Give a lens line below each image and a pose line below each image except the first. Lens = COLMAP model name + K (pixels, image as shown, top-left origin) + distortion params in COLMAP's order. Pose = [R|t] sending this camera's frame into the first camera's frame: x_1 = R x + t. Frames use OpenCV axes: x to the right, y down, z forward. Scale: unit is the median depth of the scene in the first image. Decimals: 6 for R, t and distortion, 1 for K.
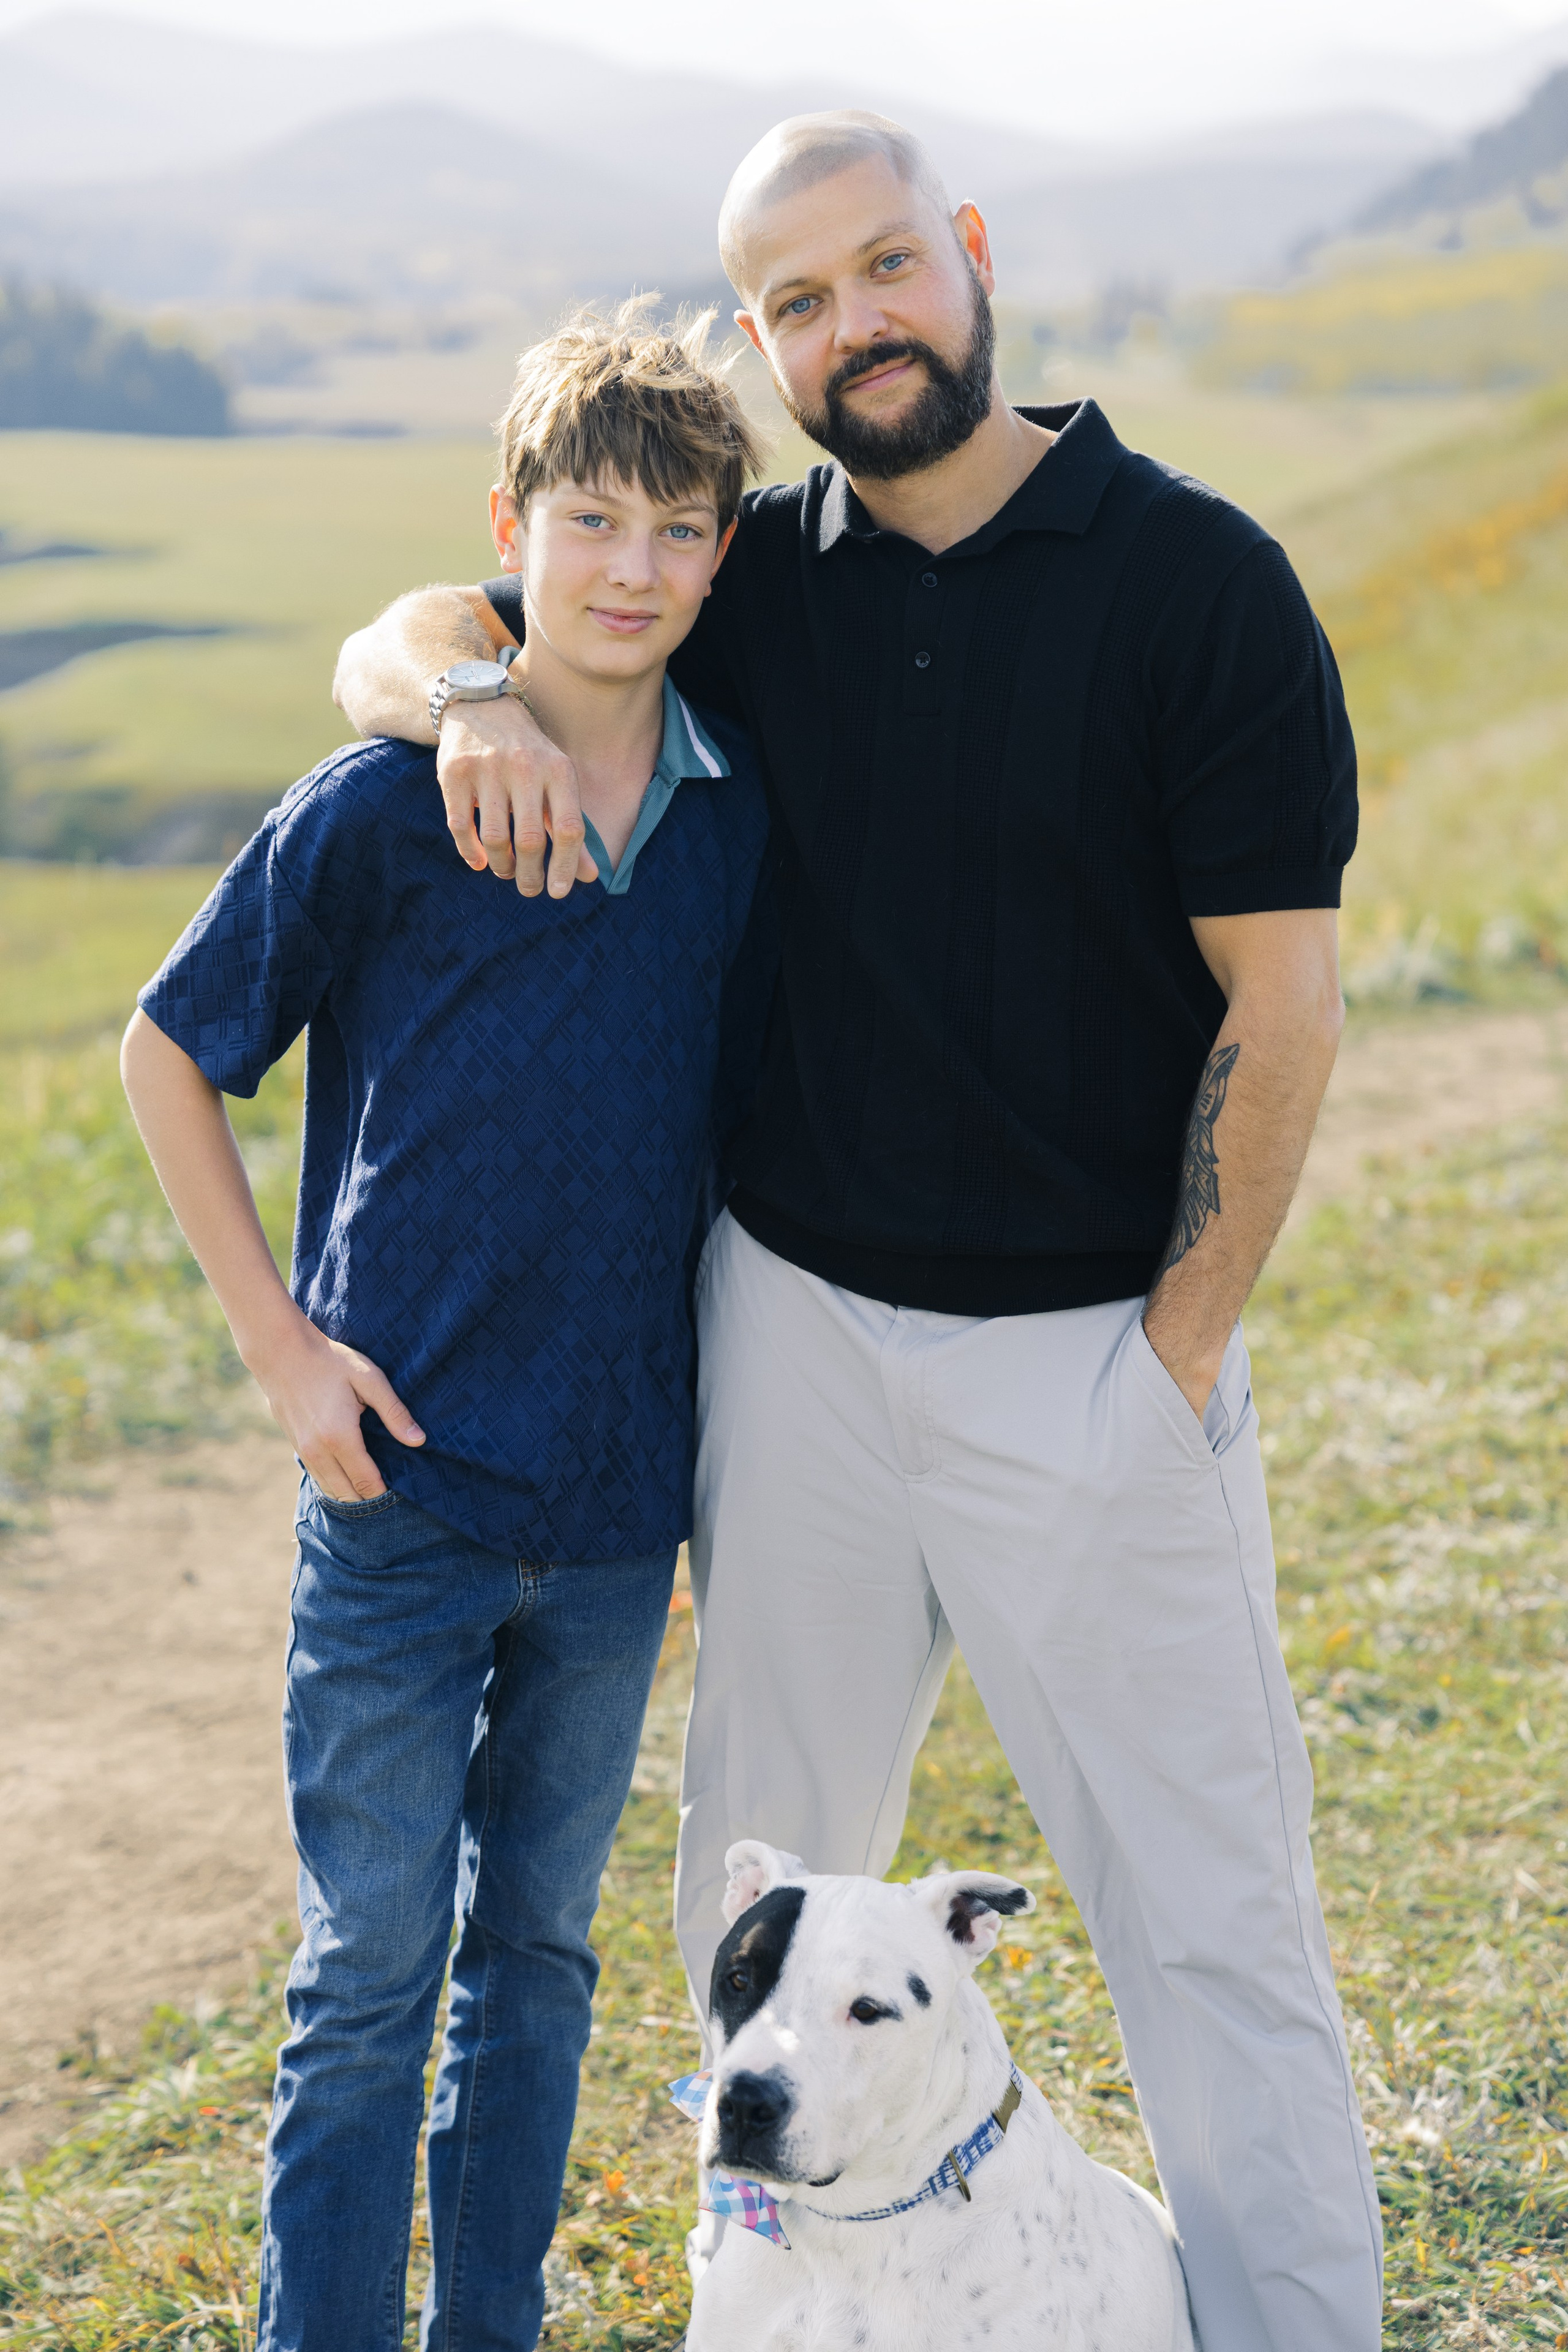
lens RADIAL K [[4774.9, 0, 785.9], [0, 4774.9, 1209.1], [0, 0, 1]] dist [0.049010, 0.060010]
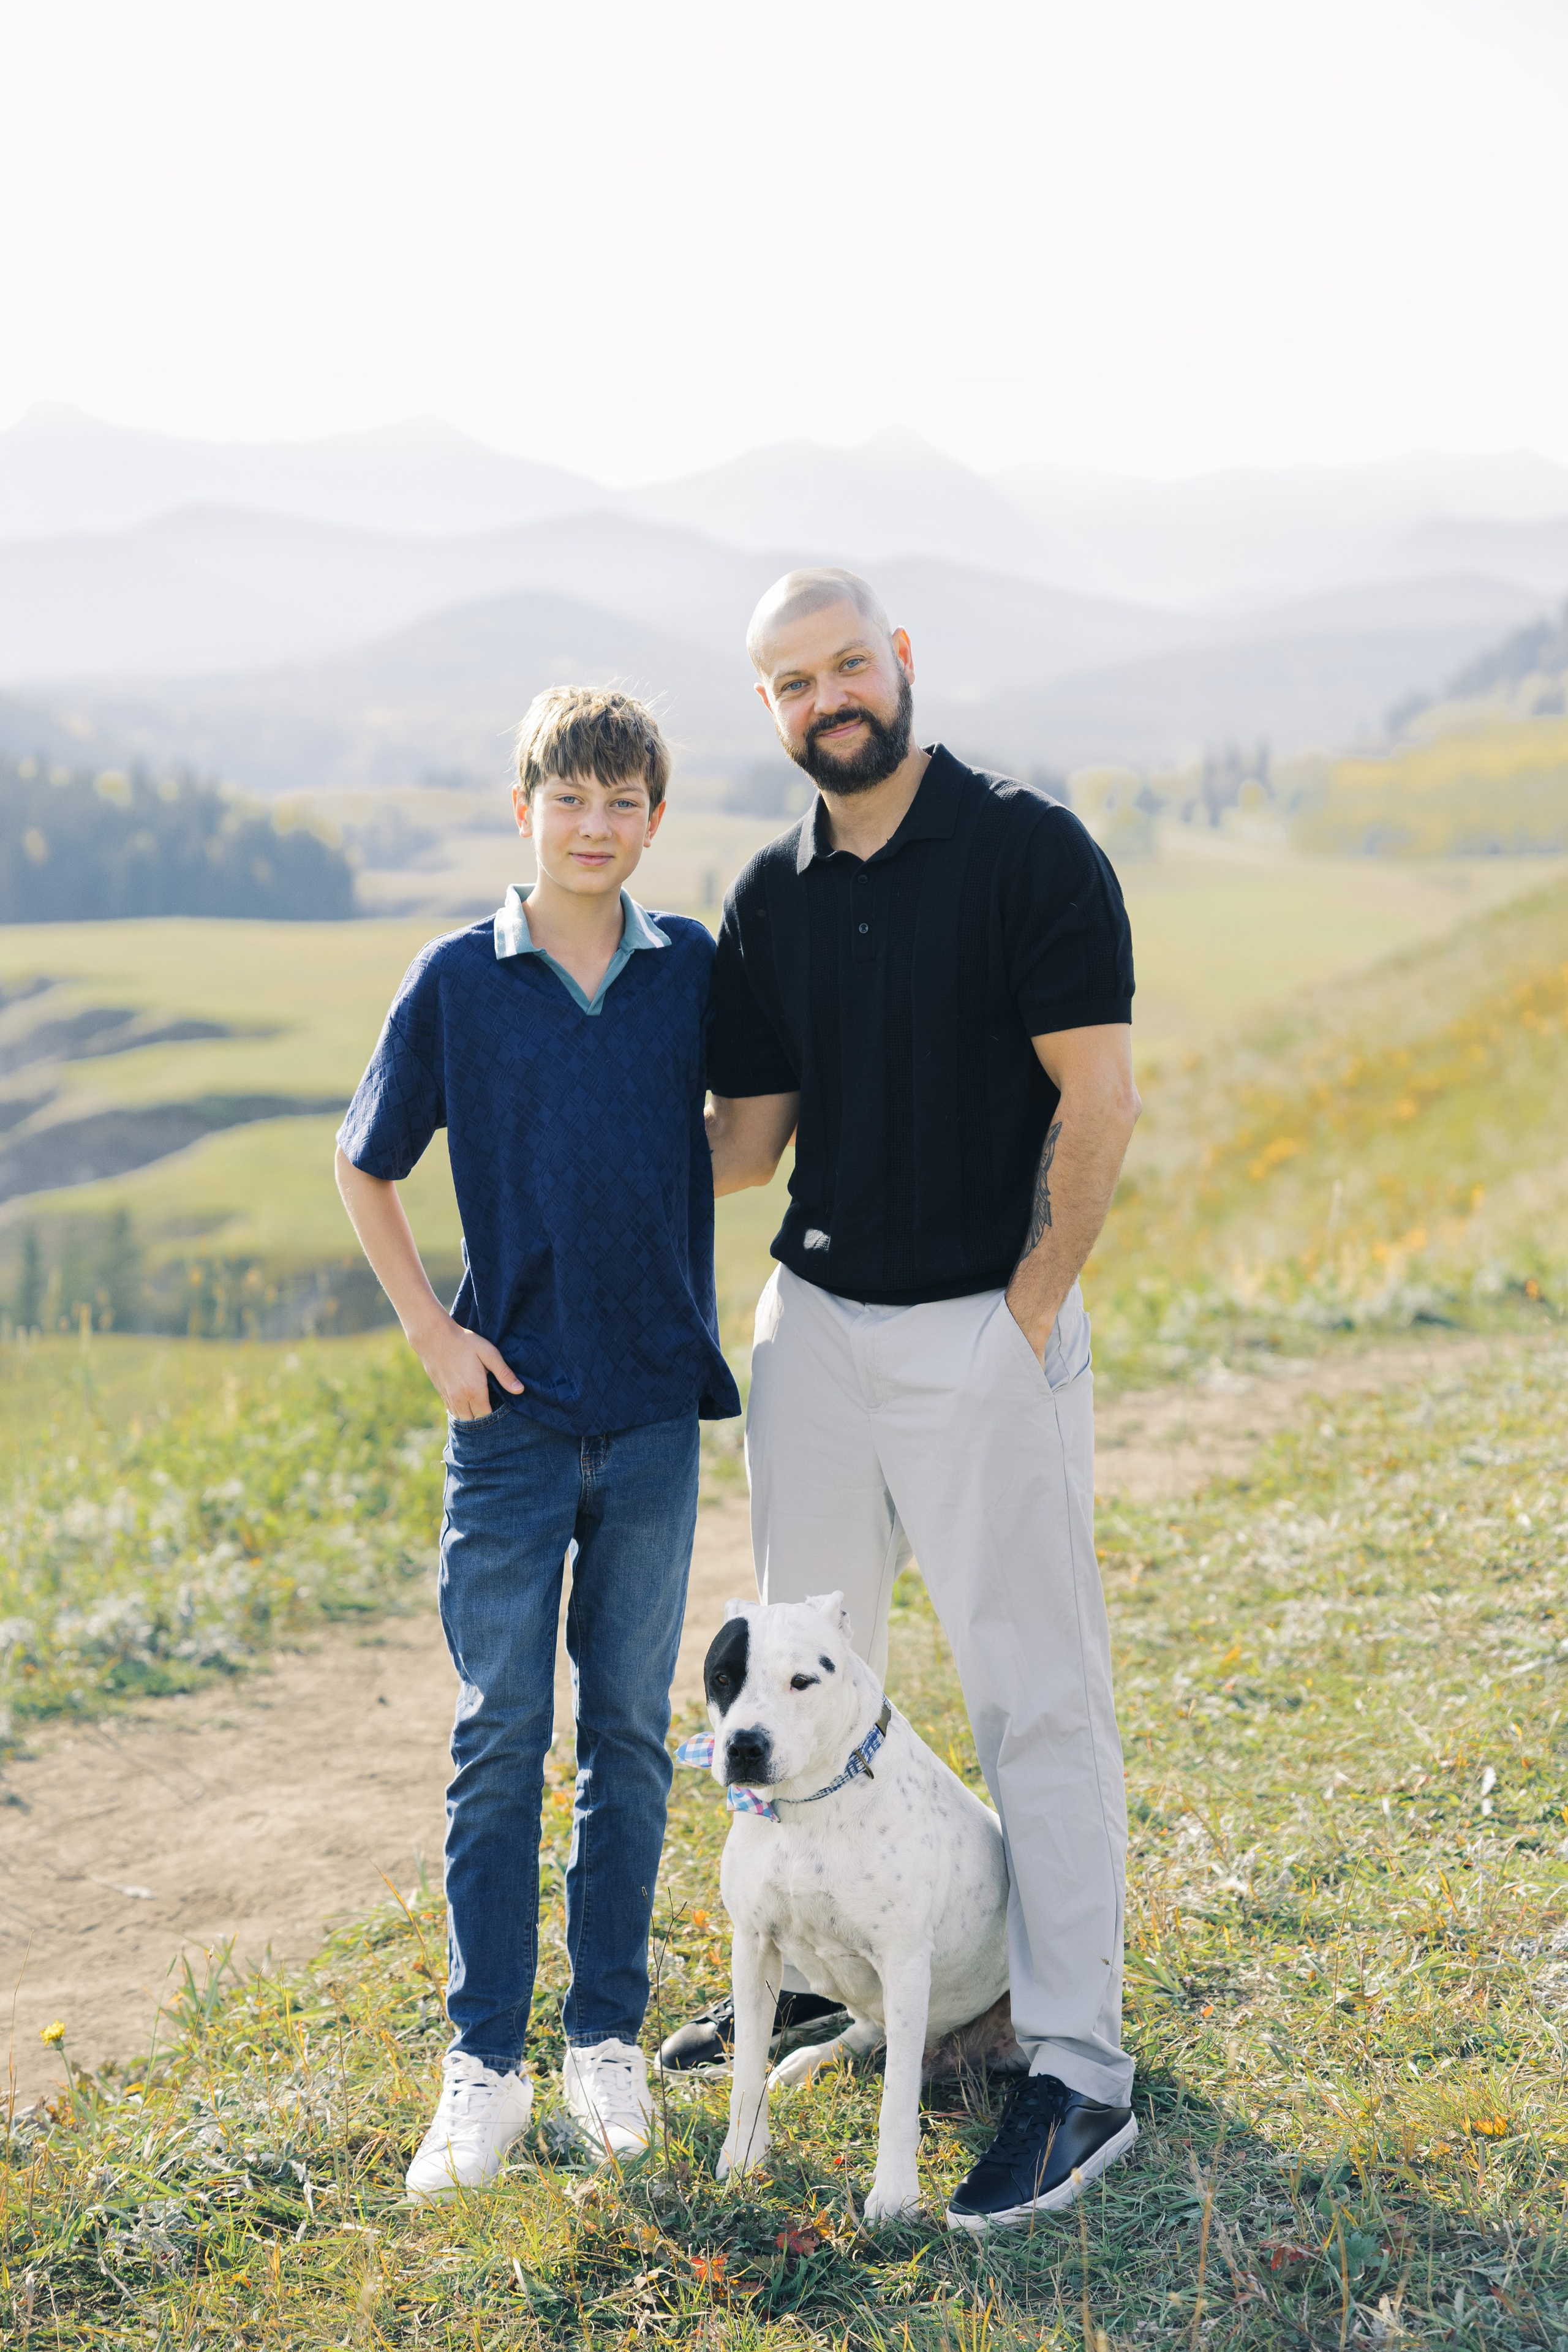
lens RADIAL K [[4804.7, 0, 784.0], [0, 4804.7, 1176.0], [0, 0, 1]] dist [0.099164, 0.001731]
pose [[0.999523, -0.017830, -0.025235, 0.022715], [0.015081, 0.994337, -0.105198, 0.090144], [0.026967, 0.104767, 0.994131, -0.367810]]
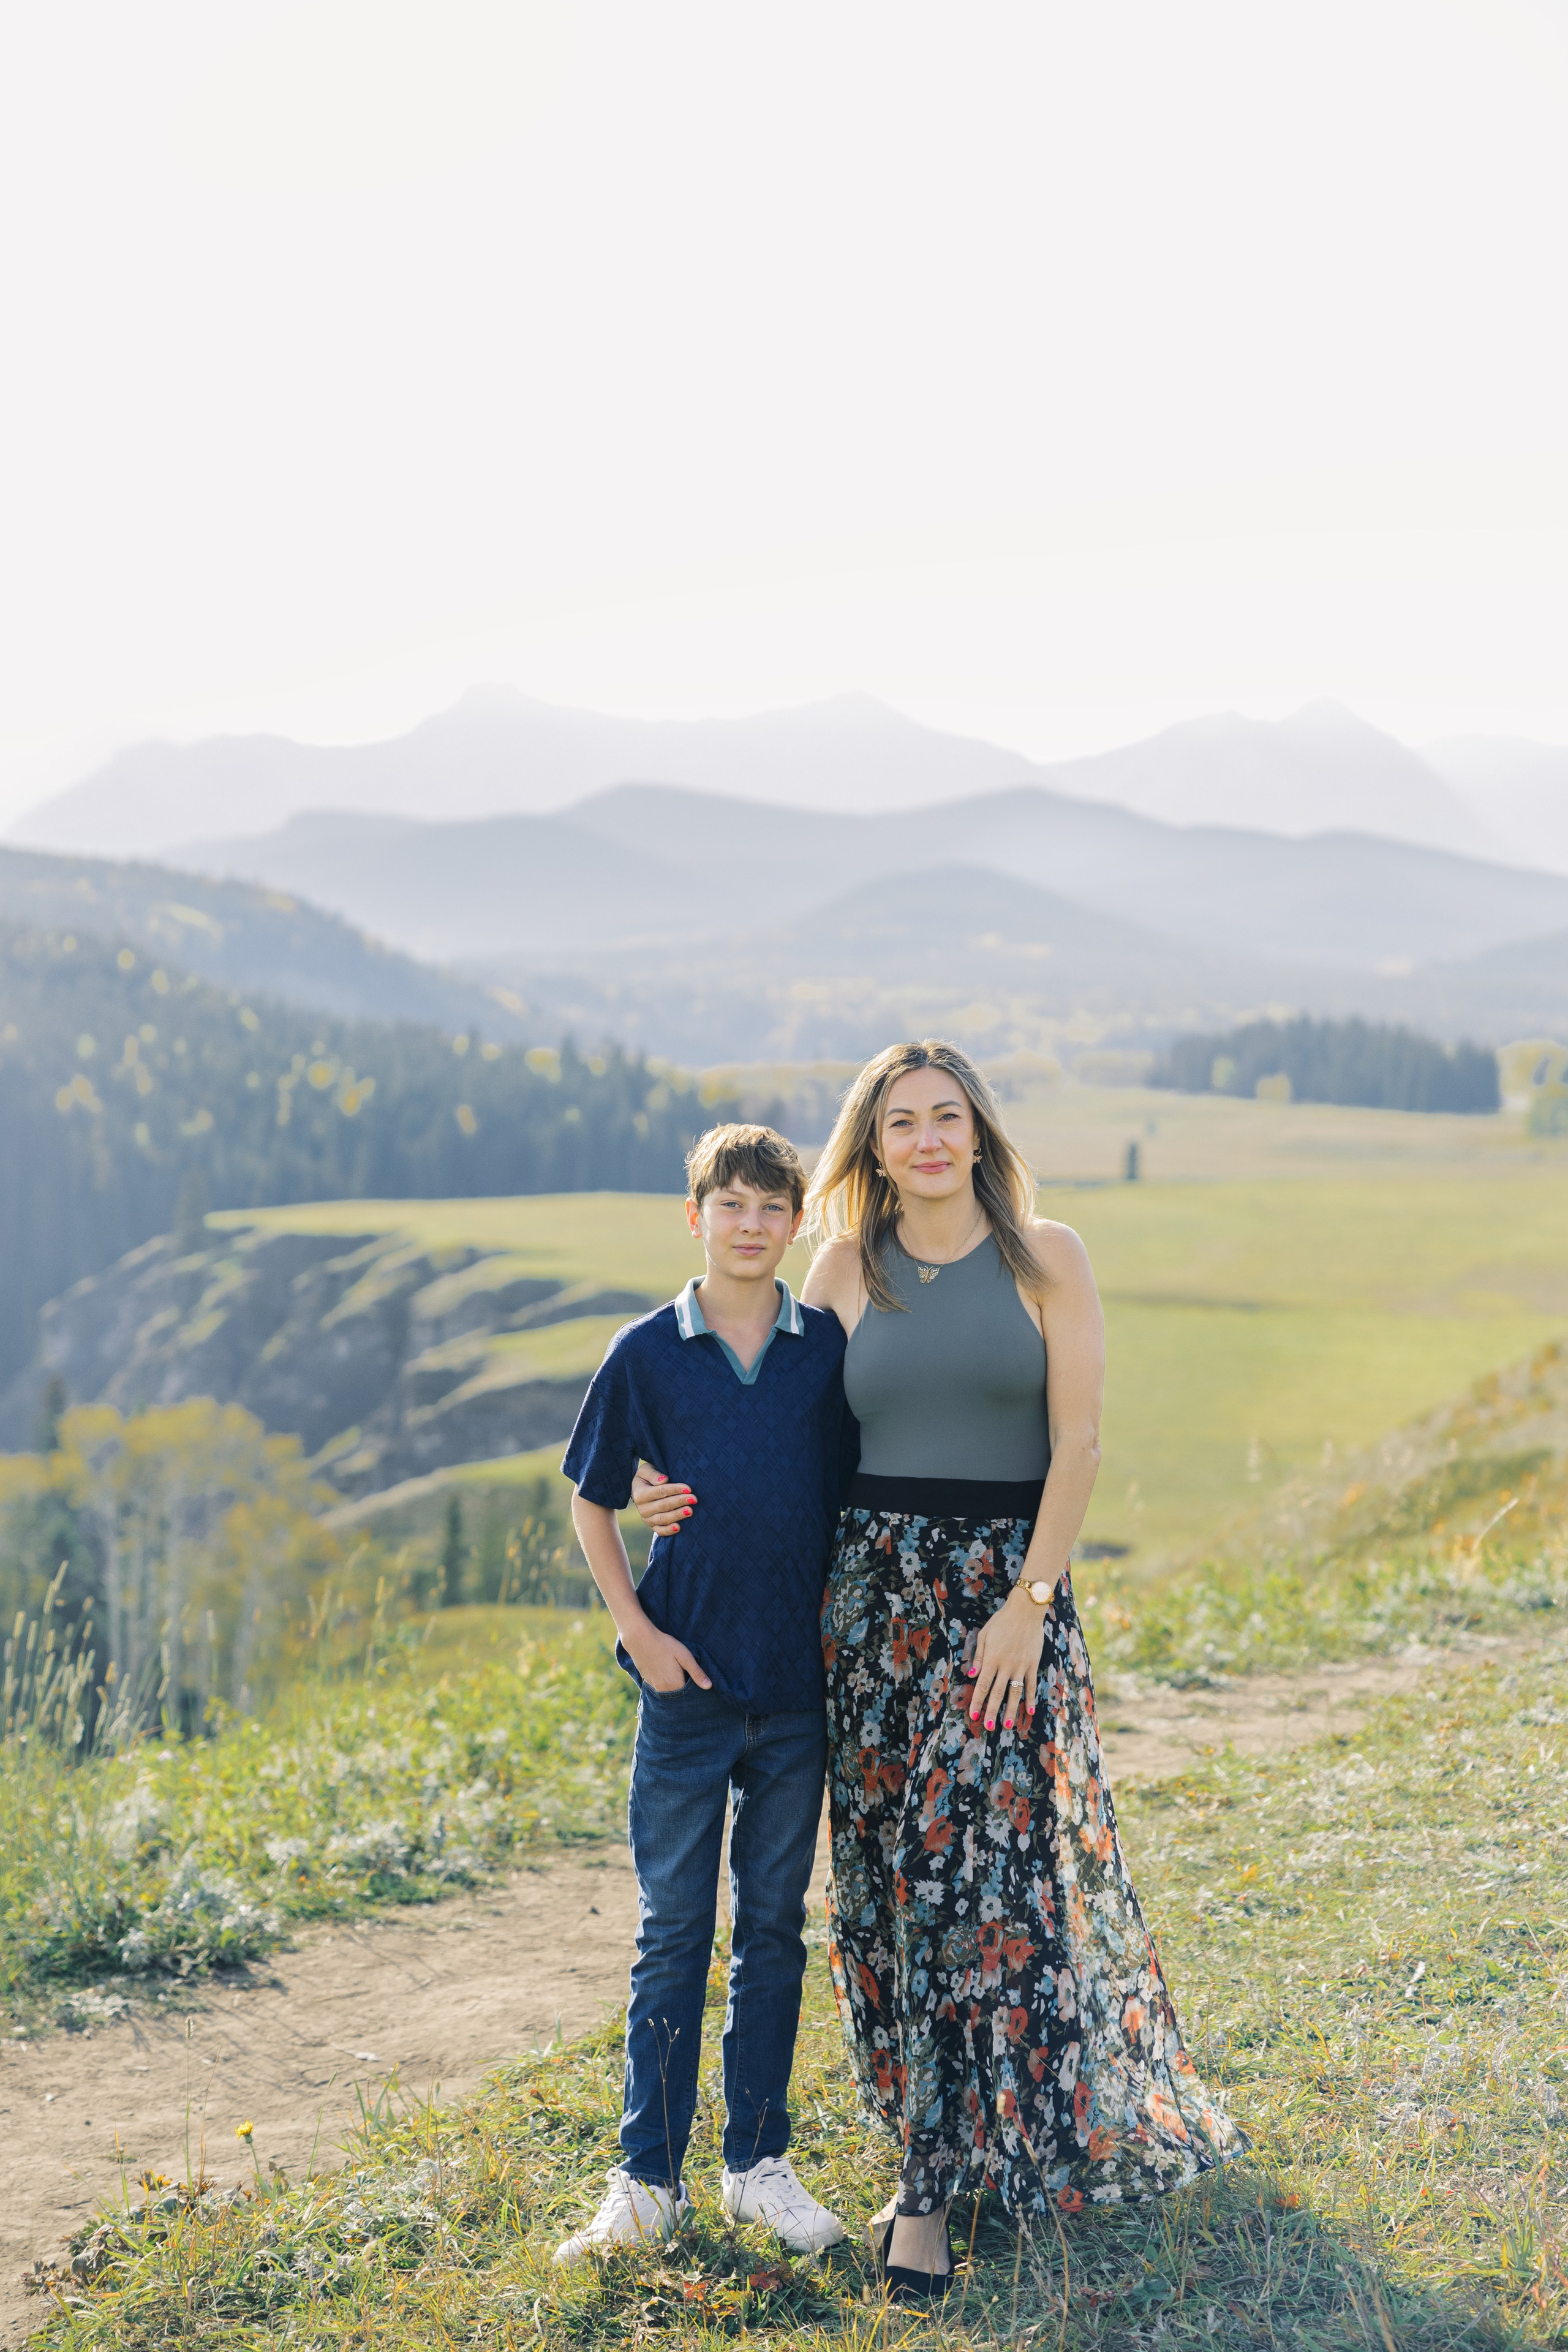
lens RADIAL K [[4830.7, 0, 791.0], [0, 4830.7, 1259.8], [0, 0, 1]] dist [0.092033, 0.228040]
pose [[0.993507, -0.015564, -0.112702, 0.141095], [-0.000875, 0.989525, -0.144361, 0.114188], [0.113768, 0.143523, 0.983086, -0.669866]]
